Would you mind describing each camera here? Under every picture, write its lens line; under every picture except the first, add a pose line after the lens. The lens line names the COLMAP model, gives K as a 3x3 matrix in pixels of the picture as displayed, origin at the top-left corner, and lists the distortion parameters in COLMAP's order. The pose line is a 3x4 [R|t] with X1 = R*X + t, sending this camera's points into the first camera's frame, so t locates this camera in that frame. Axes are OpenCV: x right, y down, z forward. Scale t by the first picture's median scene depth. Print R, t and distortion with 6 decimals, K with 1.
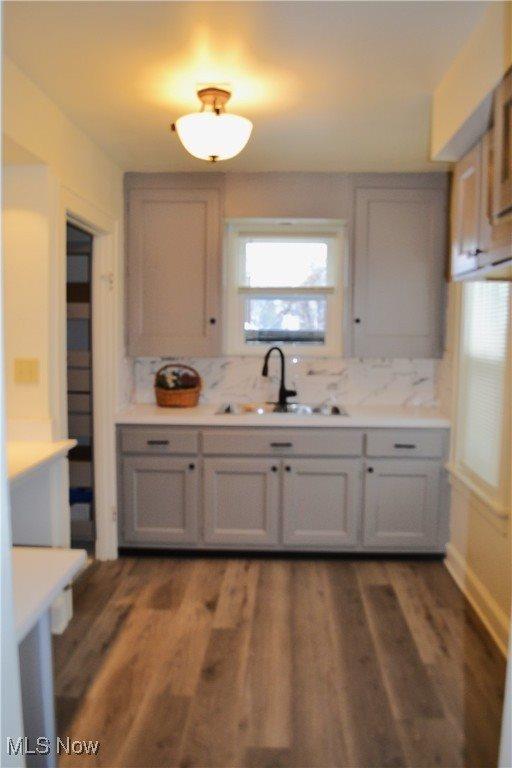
lens RADIAL K [[645.5, 0, 256.0], [0, 645.5, 384.0], [0, 0, 1]] dist [0.006384, 0.000317]
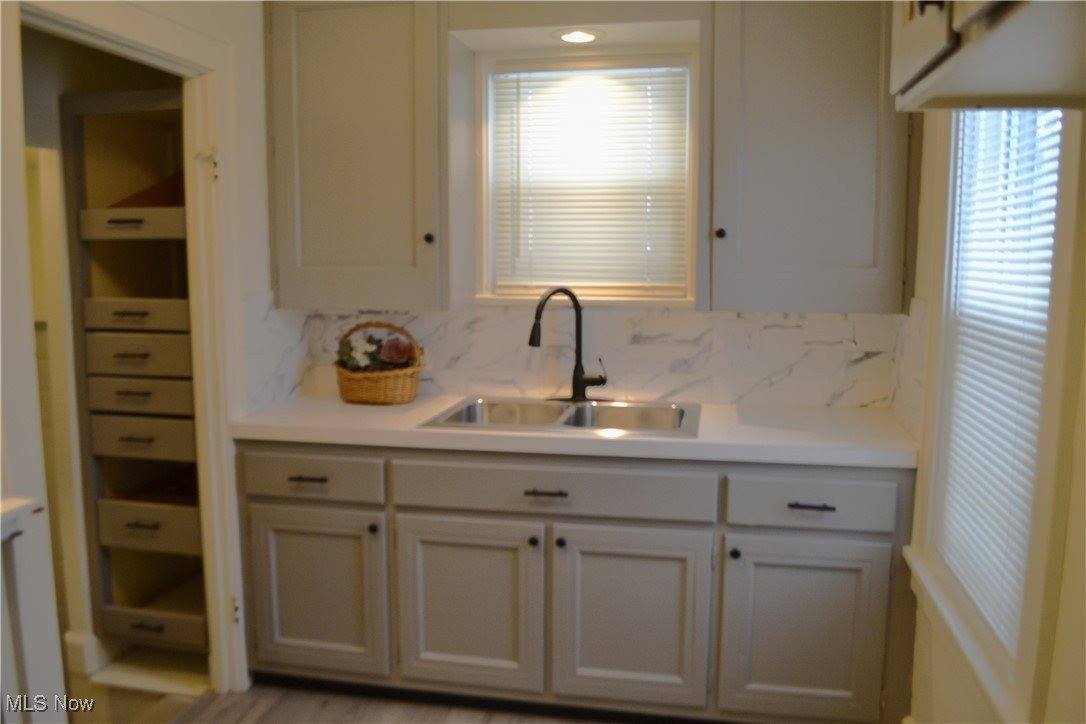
lens RADIAL K [[863.4, 0, 543.0], [0, 863.4, 362.0], [0, 0, 1]] dist [-0.018698, -0.000489]
pose [[0.984887, 0.011709, -0.172805, 0.143300], [-0.004715, 0.999155, 0.040829, -0.029726], [0.173137, -0.039397, 0.984110, 0.360124]]
